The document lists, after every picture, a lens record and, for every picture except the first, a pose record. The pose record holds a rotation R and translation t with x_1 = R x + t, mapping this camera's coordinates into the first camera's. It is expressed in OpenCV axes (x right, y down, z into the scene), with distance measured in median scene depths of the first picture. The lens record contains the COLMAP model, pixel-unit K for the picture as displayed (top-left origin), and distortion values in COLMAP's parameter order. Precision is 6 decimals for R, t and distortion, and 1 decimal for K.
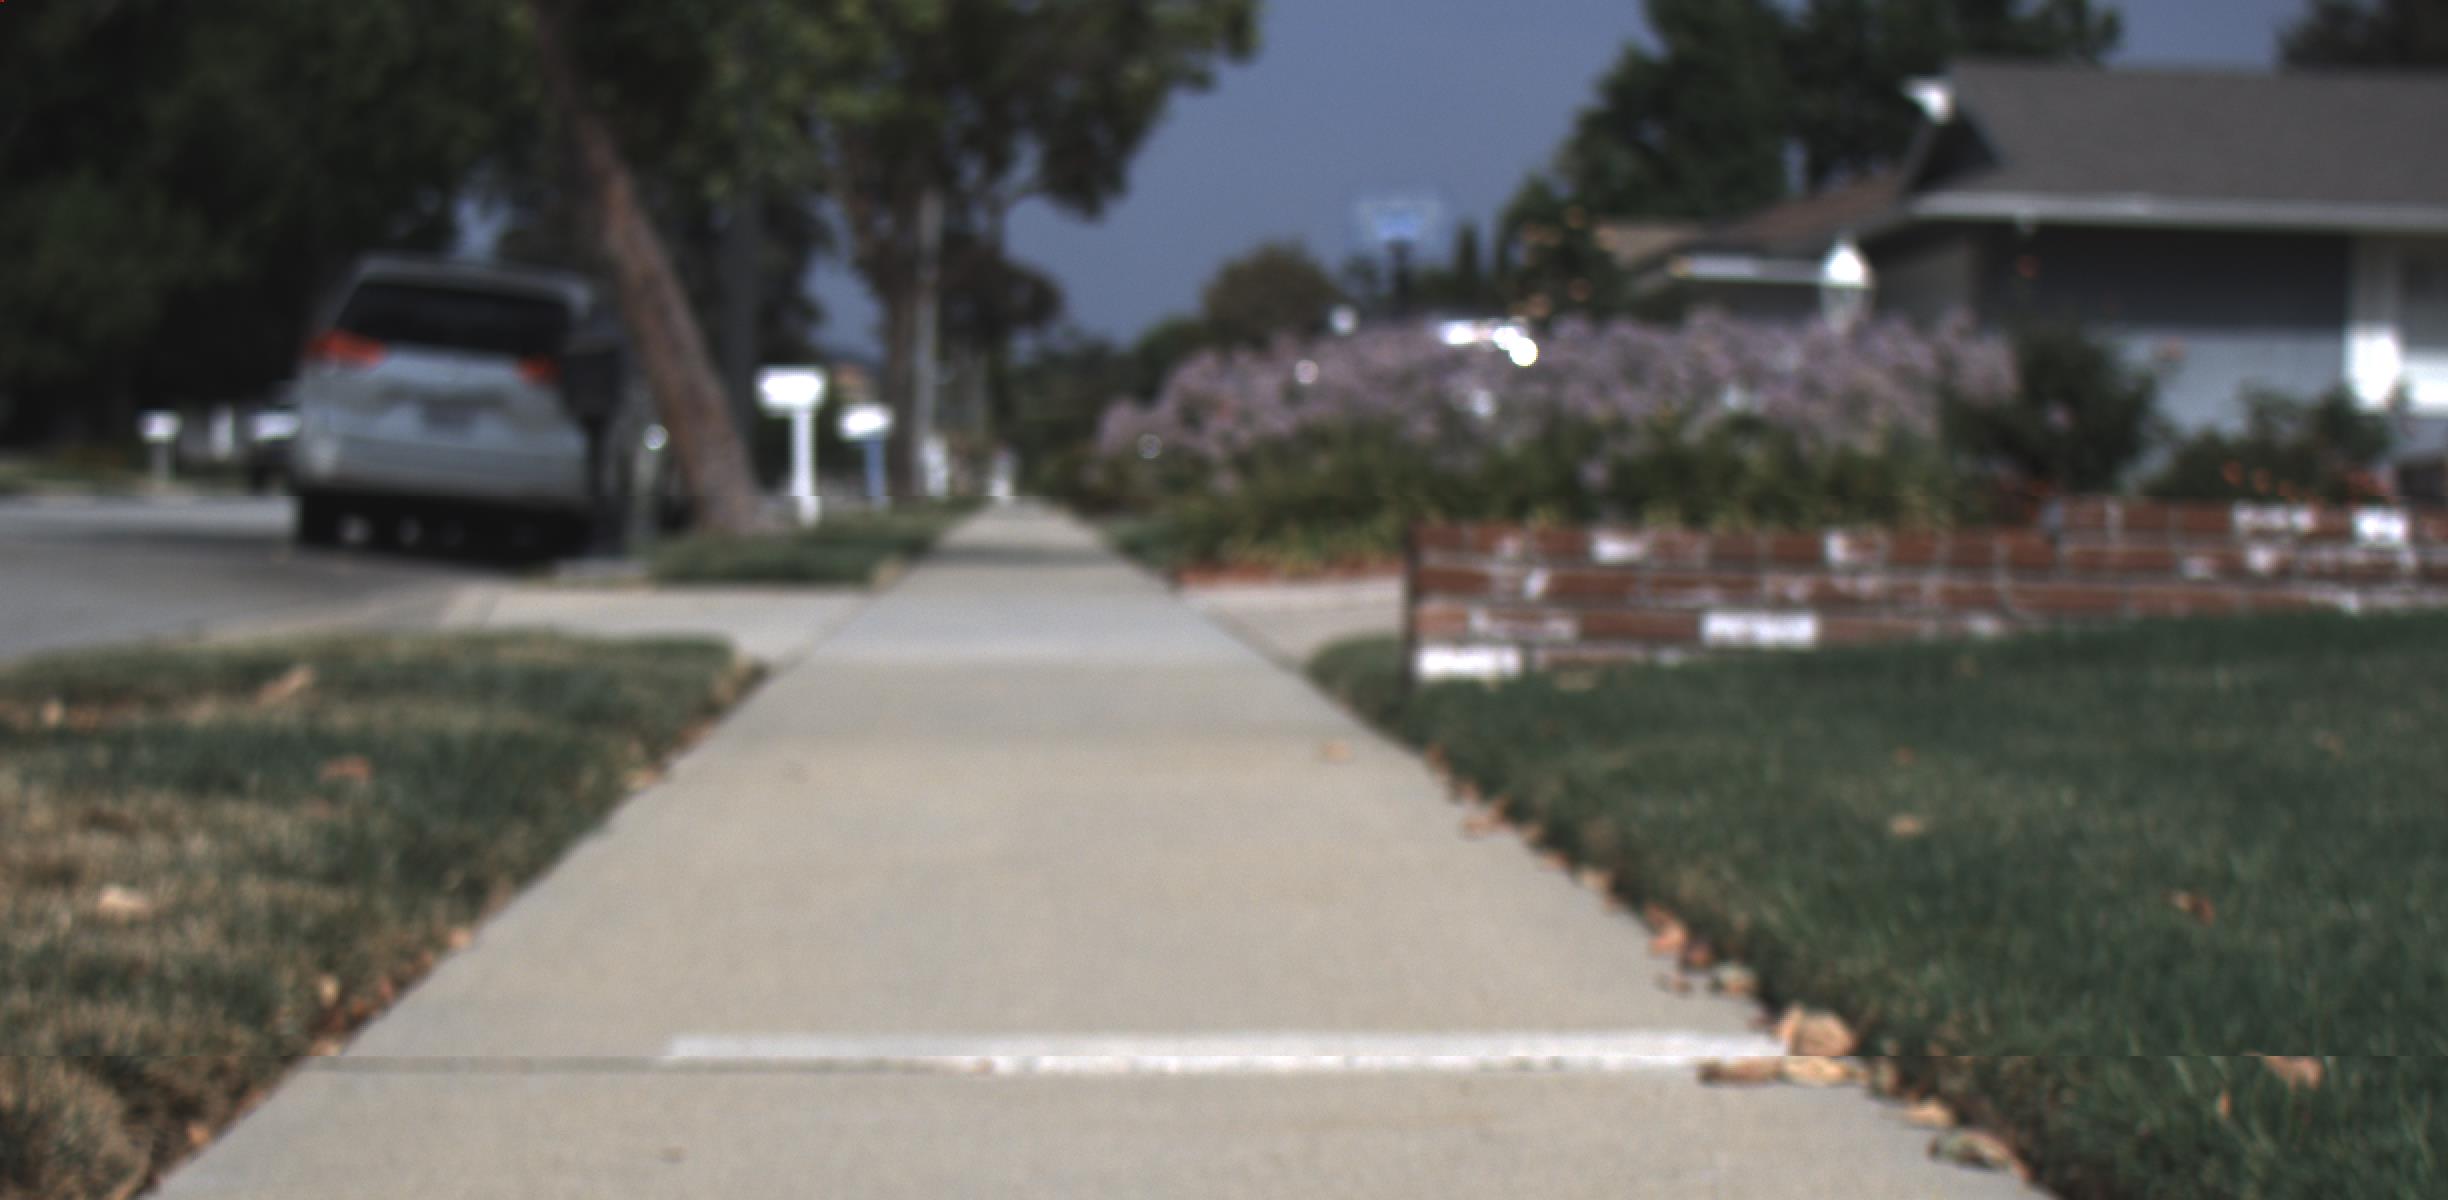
lens RADIAL K [[4957.3, 0, 1226.6], [0, 4957.3, 686.8], [0, 0, 1]] dist [0.008514, 0.478099]
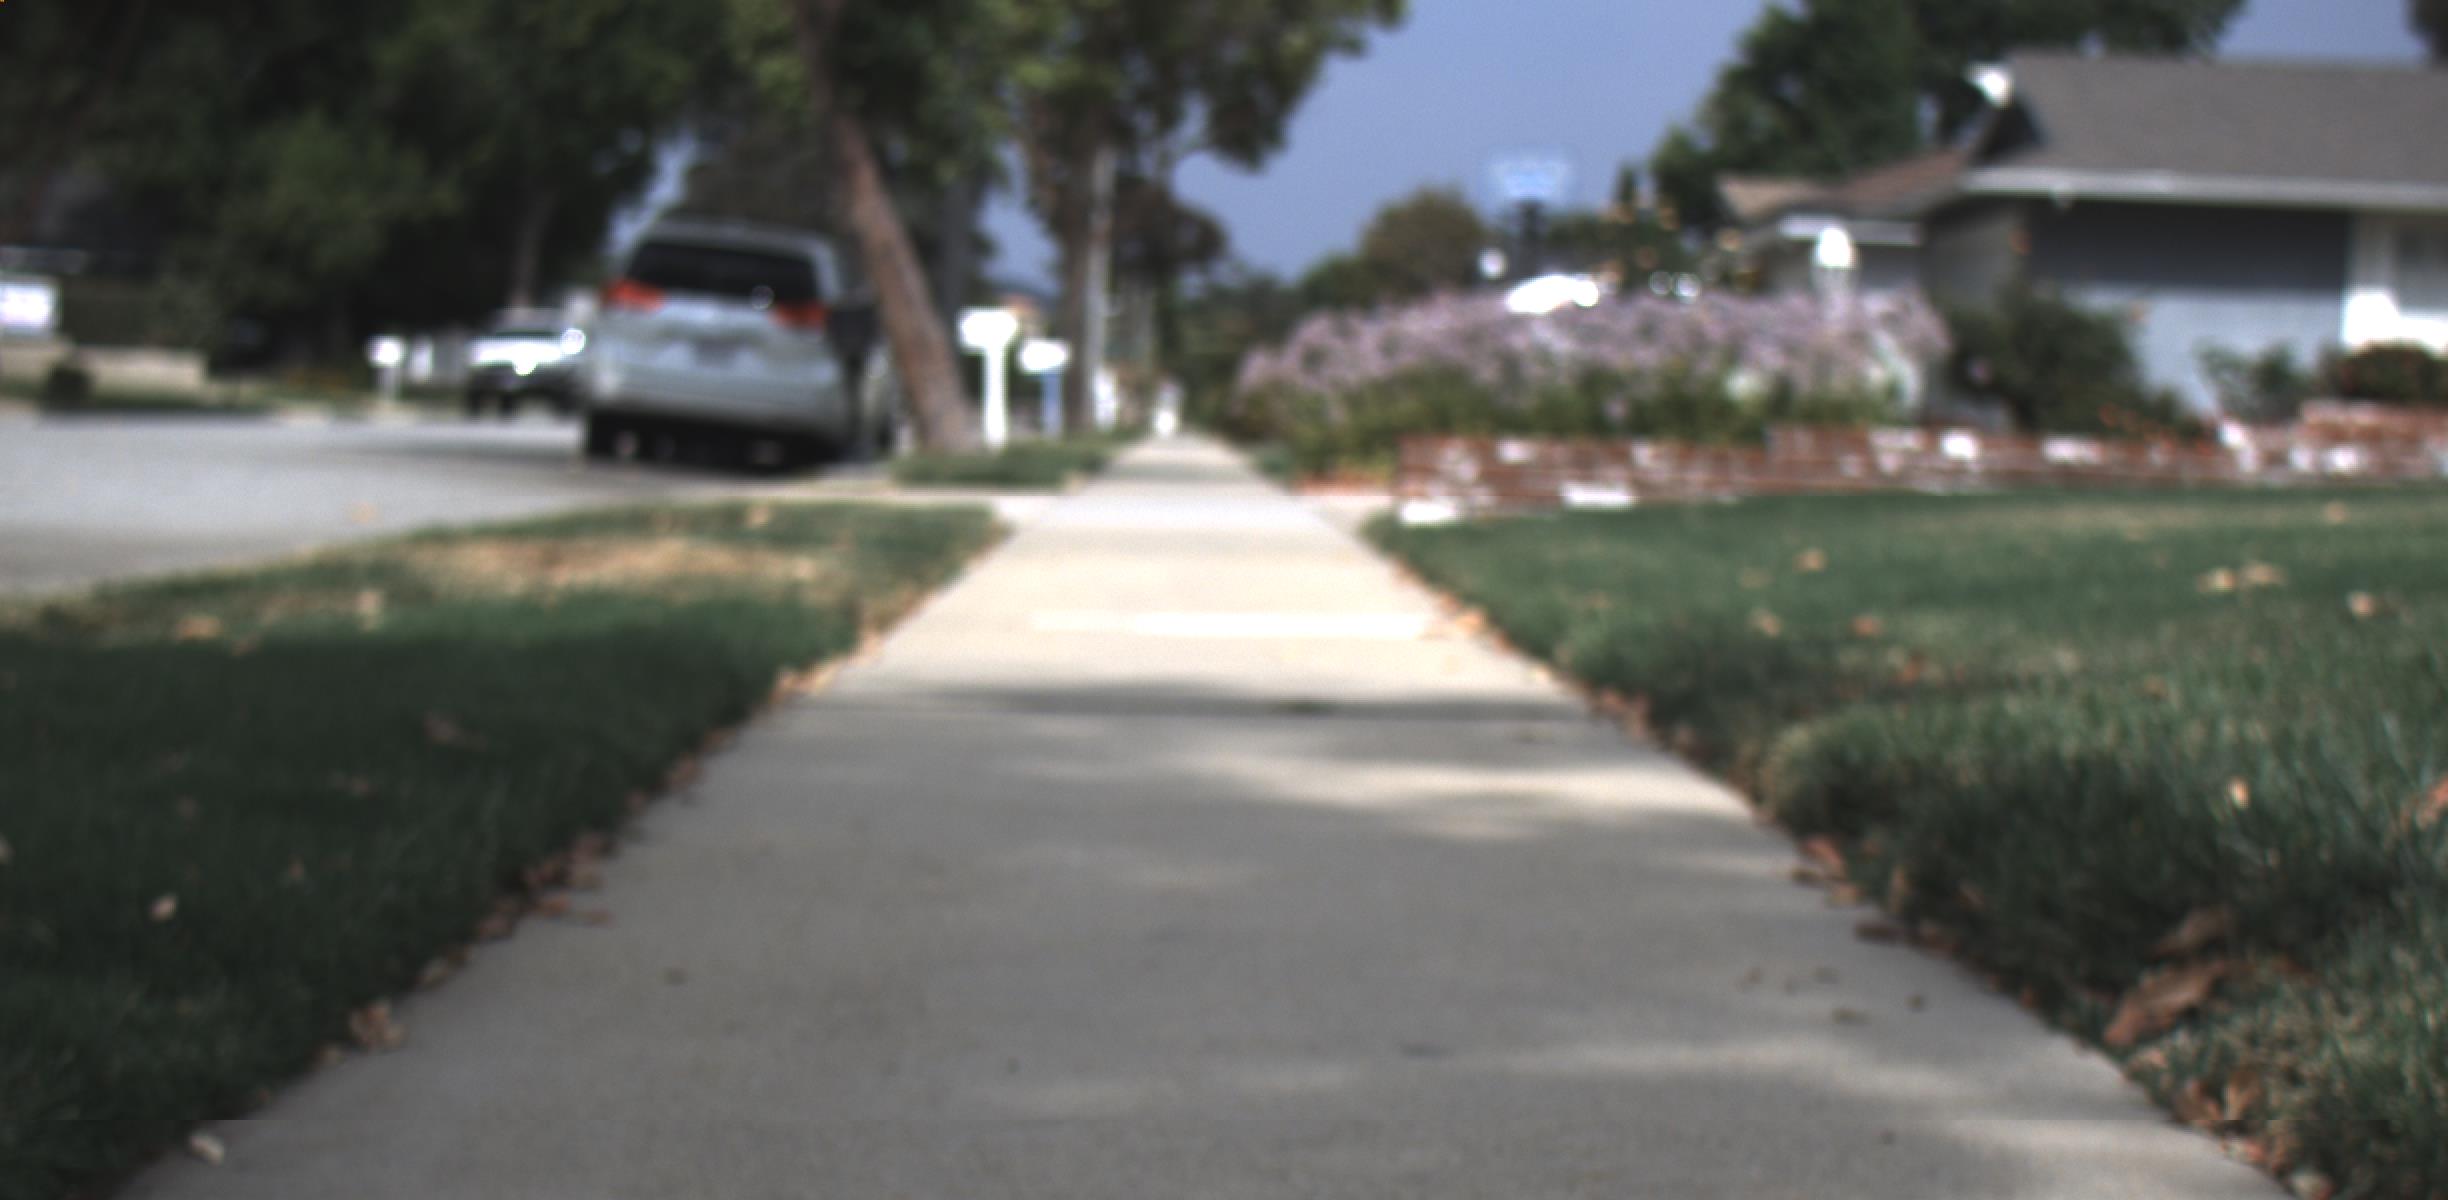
lens RADIAL K [[4967.9, 0, 1224.0], [0, 4967.9, 600.0], [0, 0, 1]] dist [0.012250, 0.073251]
pose [[0.999348, 0.013785, -0.033383, 0.004768], [-0.013921, 0.999896, -0.003837, 0.004520], [0.033326, 0.004299, 0.999435, -0.103565]]
